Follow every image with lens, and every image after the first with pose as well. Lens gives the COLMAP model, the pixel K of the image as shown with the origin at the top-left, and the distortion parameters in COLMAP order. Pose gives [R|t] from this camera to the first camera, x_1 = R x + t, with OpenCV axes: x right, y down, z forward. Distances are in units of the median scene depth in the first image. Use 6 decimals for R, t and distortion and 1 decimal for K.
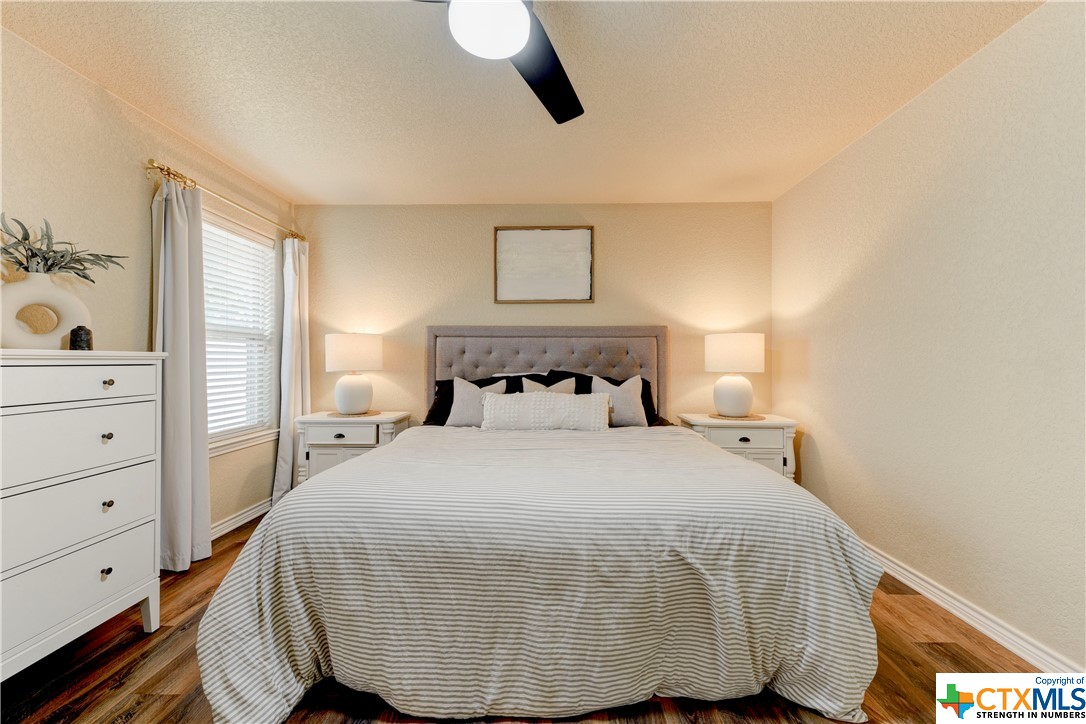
lens RADIAL K [[424.5, 0, 542.9], [0, 424.5, 358.1], [0, 0, 1]] dist [0.006934, -0.001832]
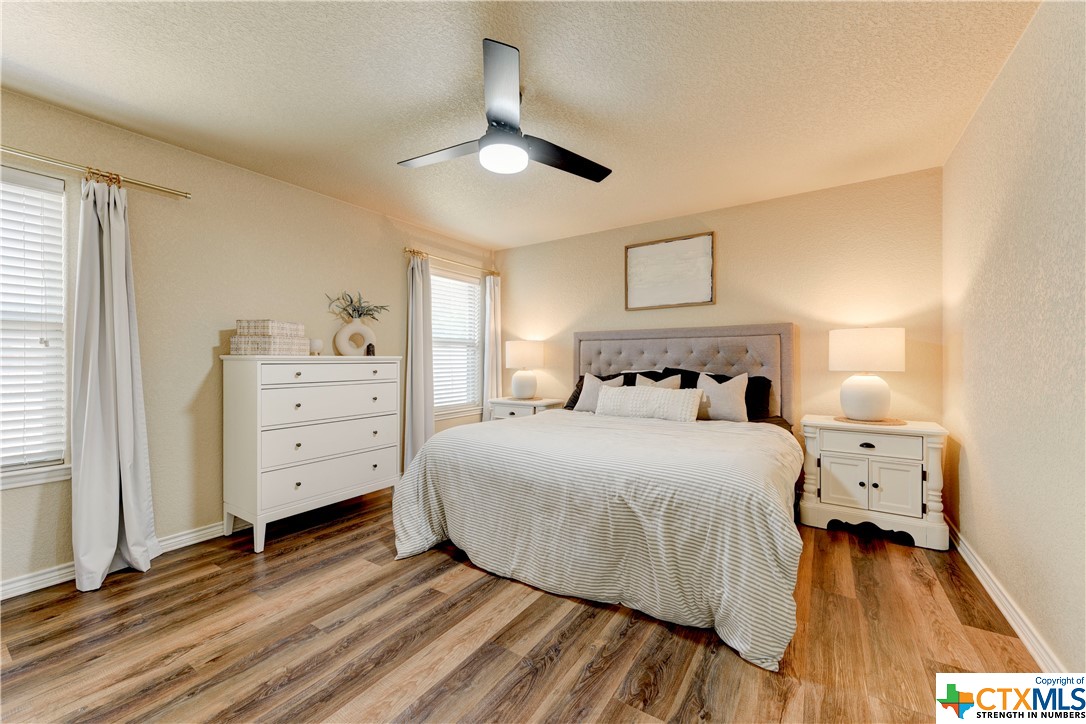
lens RADIAL K [[424.5, 0, 543.1], [0, 424.5, 355.2], [0, 0, 1]] dist [0.006934, -0.001832]
pose [[0.844468, -0.010049, -0.535511, 0.372060], [0.008234, 0.999949, -0.005780, -0.001388], [0.535542, 0.000471, 0.844508, -0.136411]]
